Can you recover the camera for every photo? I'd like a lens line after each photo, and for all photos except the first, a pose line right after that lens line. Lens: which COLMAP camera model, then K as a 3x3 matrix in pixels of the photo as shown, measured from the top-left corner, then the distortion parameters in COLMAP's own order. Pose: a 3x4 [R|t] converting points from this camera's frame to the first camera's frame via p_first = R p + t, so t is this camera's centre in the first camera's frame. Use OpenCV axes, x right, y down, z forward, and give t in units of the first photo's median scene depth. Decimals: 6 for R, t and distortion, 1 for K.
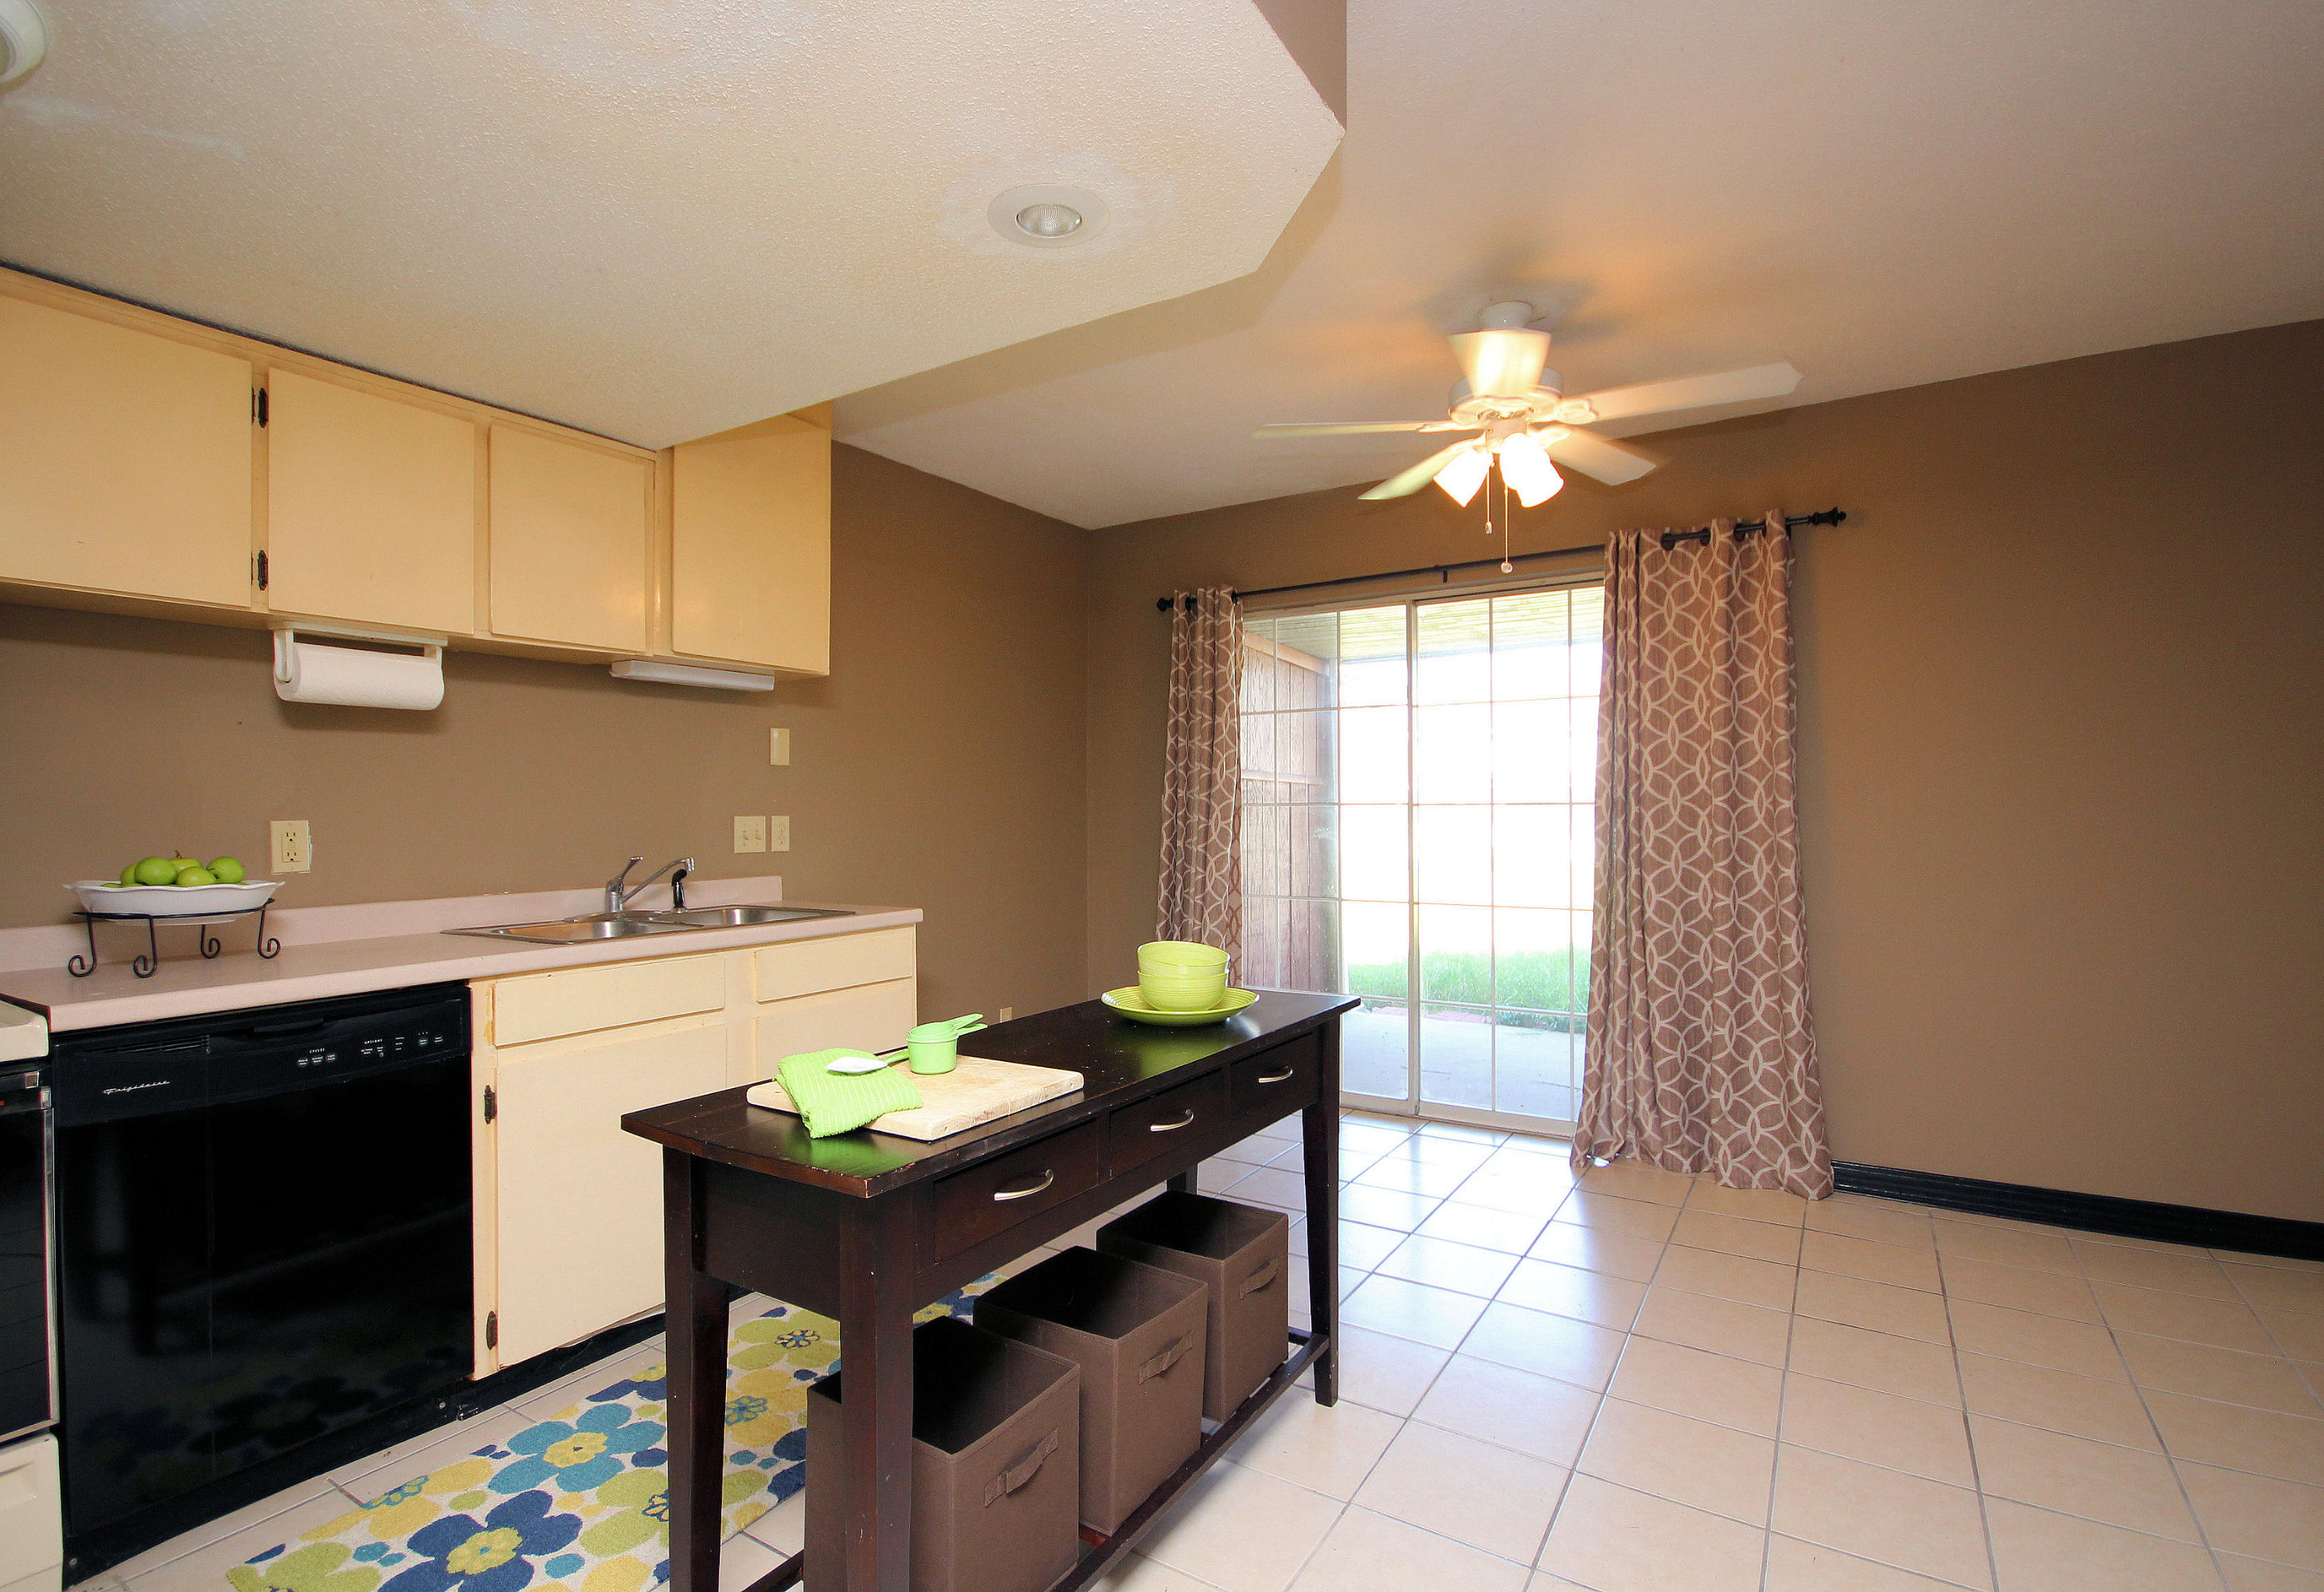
lens RADIAL K [[1121.4, 0, 1138.0], [0, 1121.4, 803.7], [0, 0, 1]] dist [-0.000906, -0.000543]
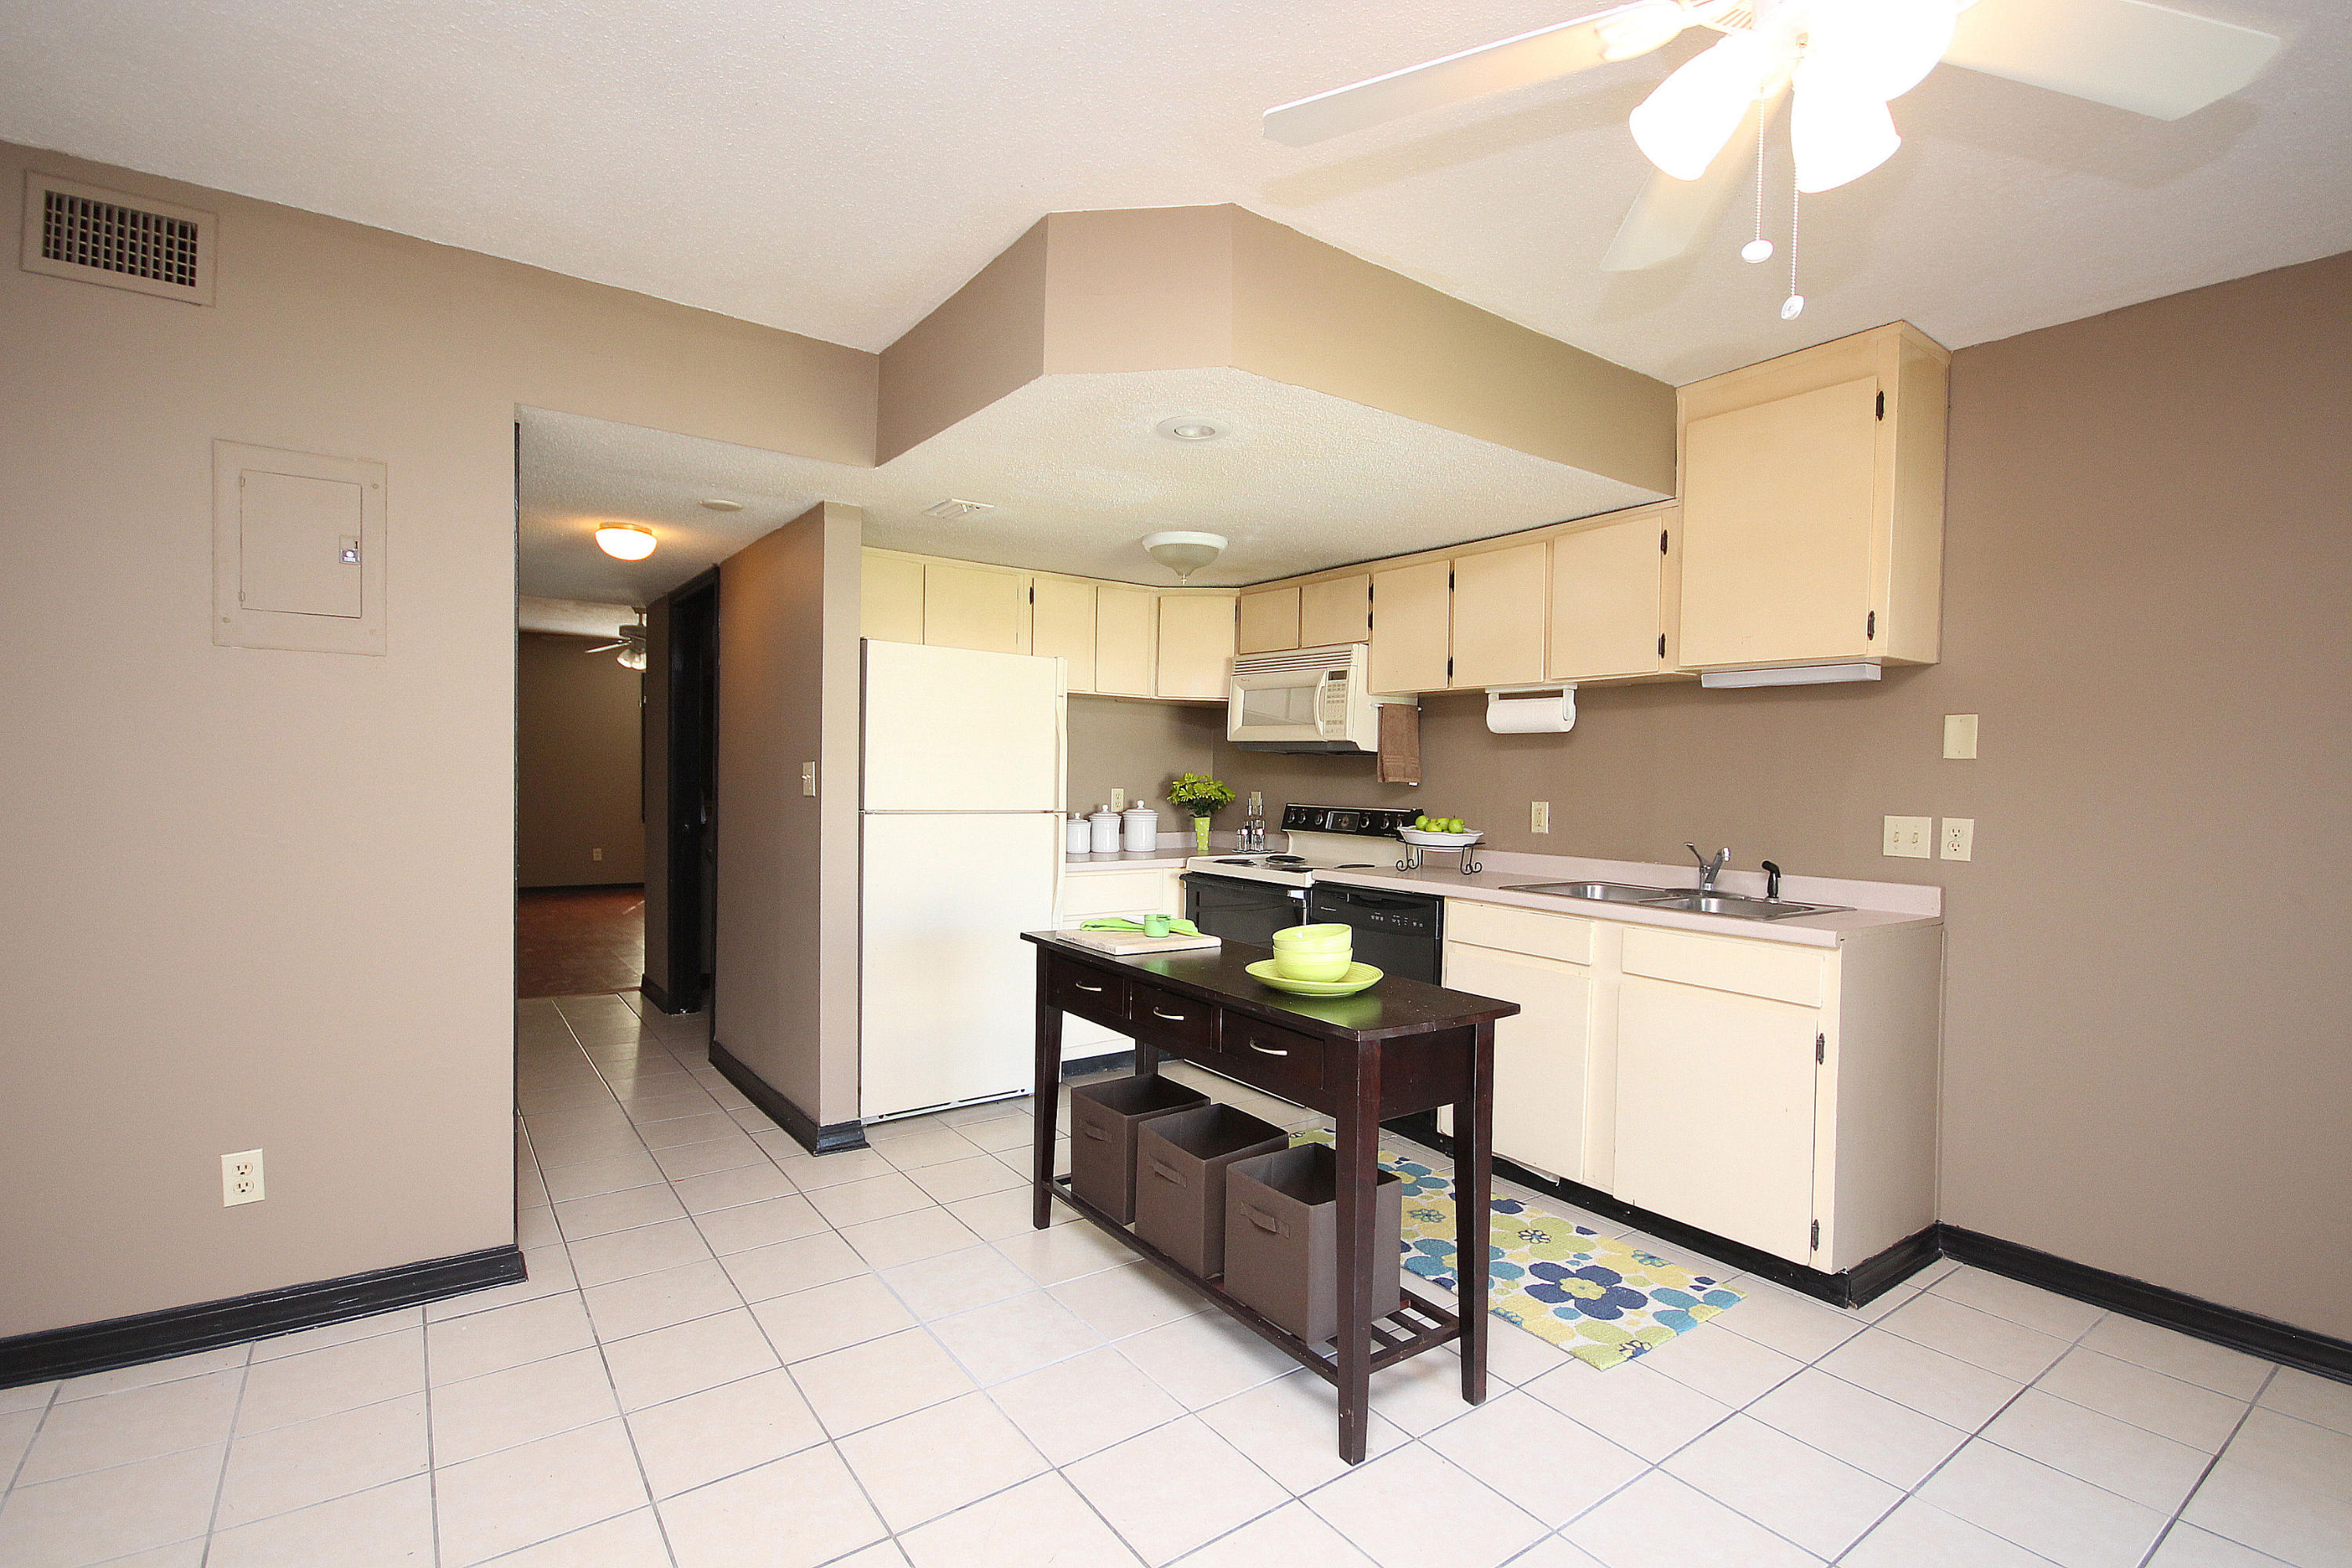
lens RADIAL K [[1081.9, 0, 1176.3], [0, 1081.9, 799.9], [0, 0, 1]] dist [-0.002466, 0.001081]
pose [[-0.365575, 0.018524, -0.930597, 0.927683], [-0.014404, 0.999570, 0.025555, -0.021858], [0.930670, 0.022747, -0.365151, 1.053947]]
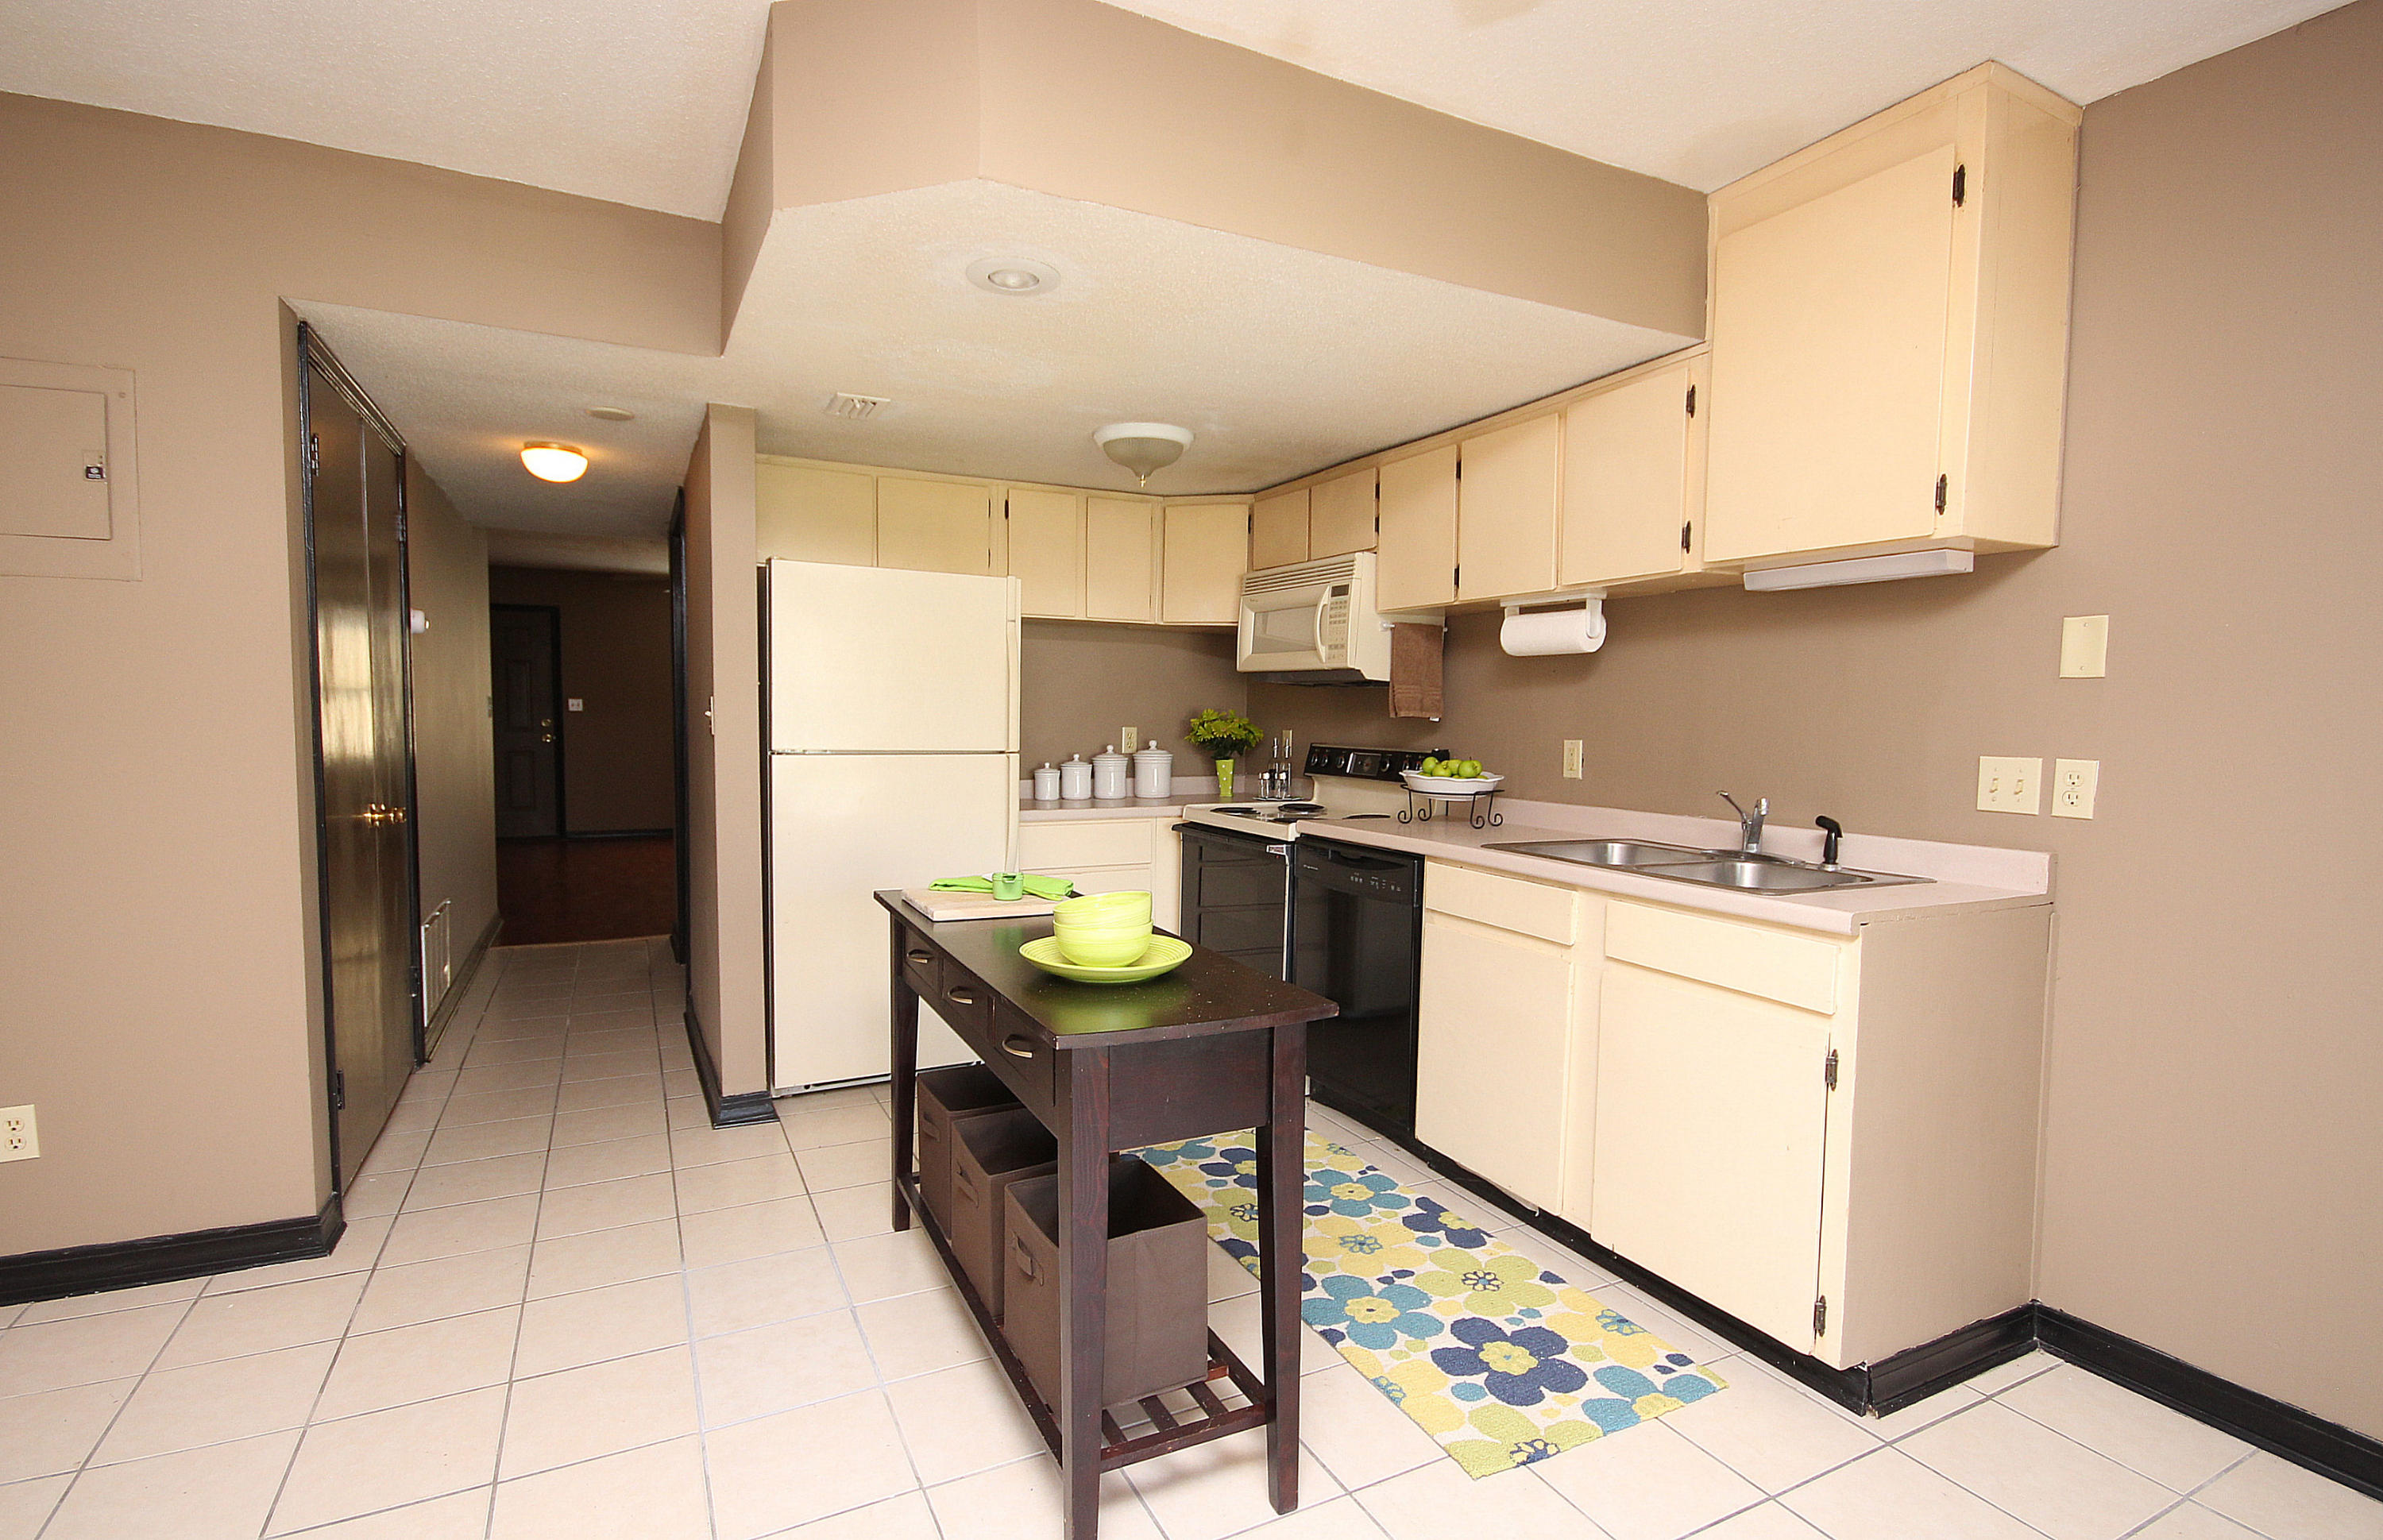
lens RADIAL K [[1131.1, 0, 1188.4], [0, 1131.1, 784.8], [0, 0, 1]] dist [0.001688, -0.004735]
pose [[-0.506839, 0.050734, -0.860547, 0.655002], [-0.008972, 0.997902, 0.064117, -0.015163], [0.861994, 0.040217, -0.505320, 1.258898]]
